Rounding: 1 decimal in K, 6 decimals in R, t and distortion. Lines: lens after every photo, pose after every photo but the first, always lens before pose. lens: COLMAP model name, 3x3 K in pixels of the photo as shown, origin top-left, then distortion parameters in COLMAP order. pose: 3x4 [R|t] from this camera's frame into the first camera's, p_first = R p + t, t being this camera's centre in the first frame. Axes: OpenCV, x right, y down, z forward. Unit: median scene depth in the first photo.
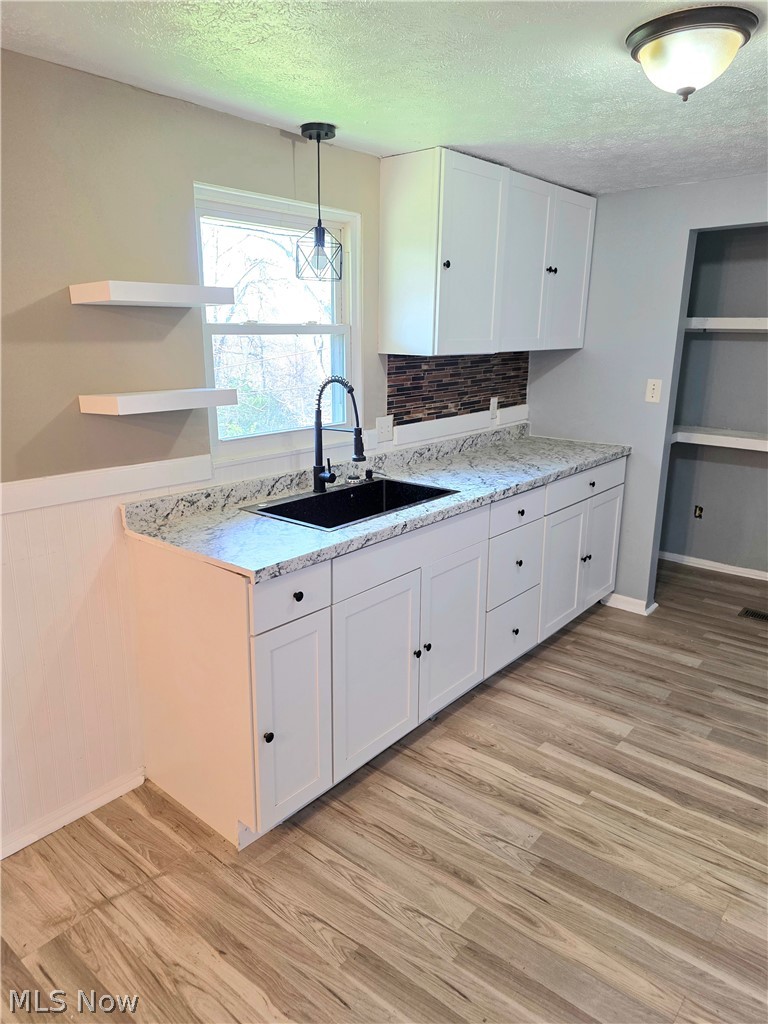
lens RADIAL K [[692.1, 0, 382.3], [0, 692.1, 509.0], [0, 0, 1]] dist [0.036668, -0.030196]
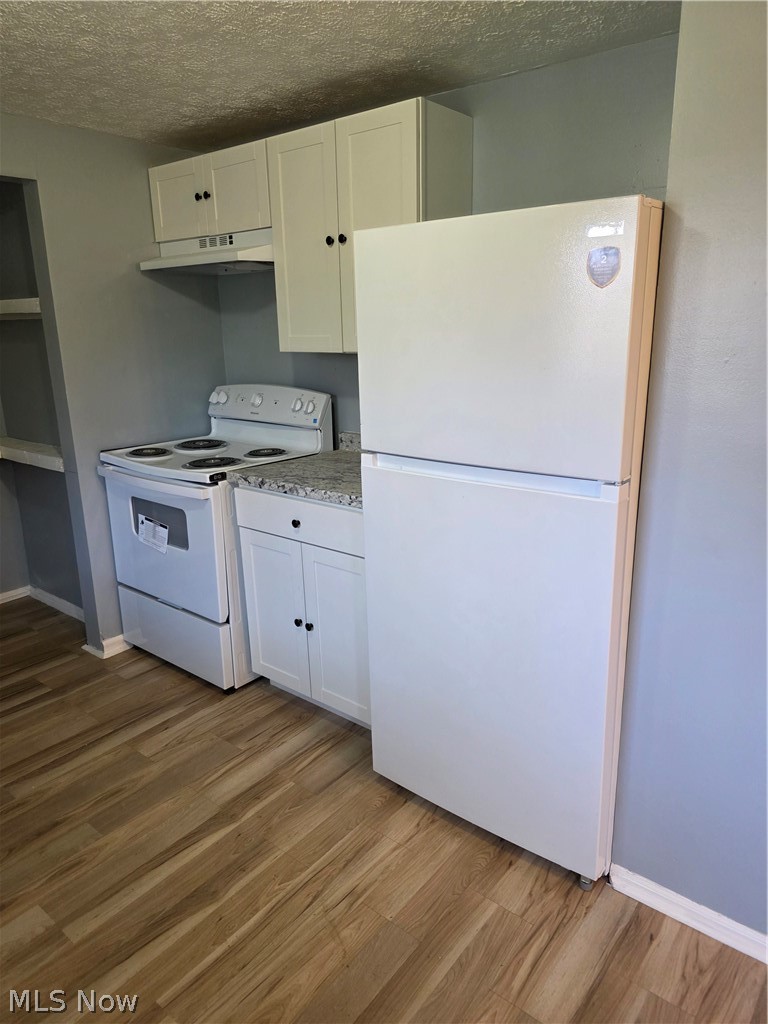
lens RADIAL K [[692.1, 0, 387.1], [0, 692.1, 508.5], [0, 0, 1]] dist [0.036668, -0.030196]
pose [[-0.021418, -0.266605, 0.963568, -0.224872], [0.269586, 0.926549, 0.262354, -0.146048], [-0.962738, 0.265384, 0.052028, 0.660145]]
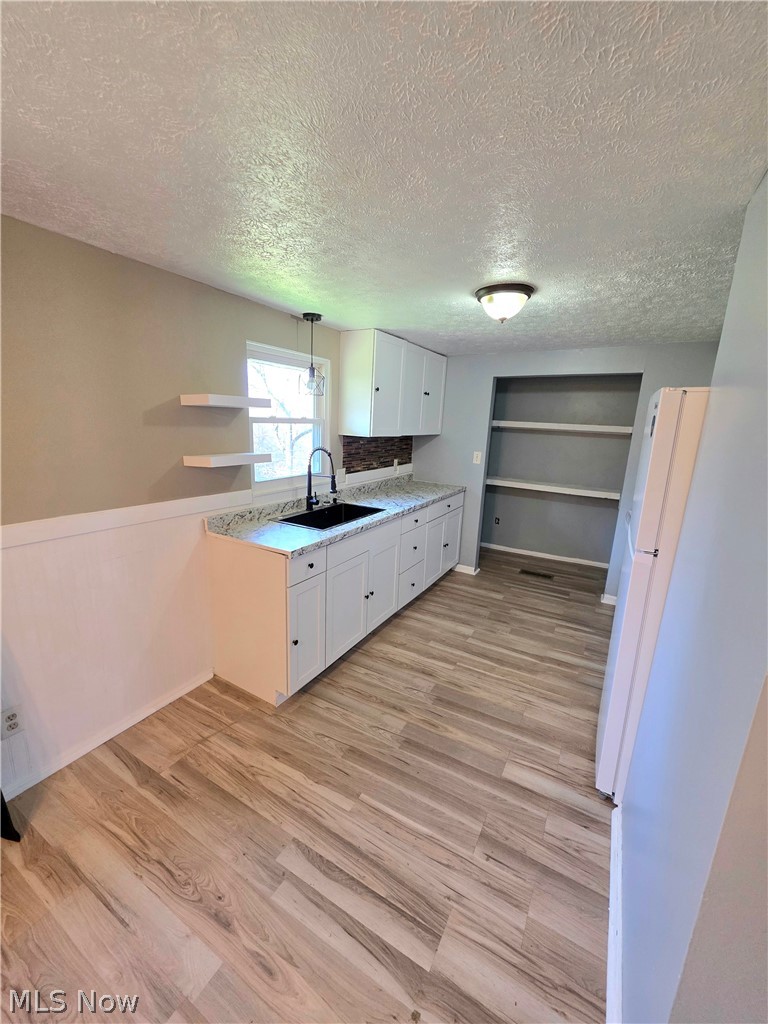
lens RADIAL K [[408.8, 0, 385.6], [0, 408.8, 514.1], [0, 0, 1]] dist [-0.008887, 0.000364]
pose [[0.983413, -0.008545, 0.181176, -0.103737], [0.012577, 0.999698, -0.021117, 0.011590], [-0.180941, 0.023046, 0.983224, -0.099639]]
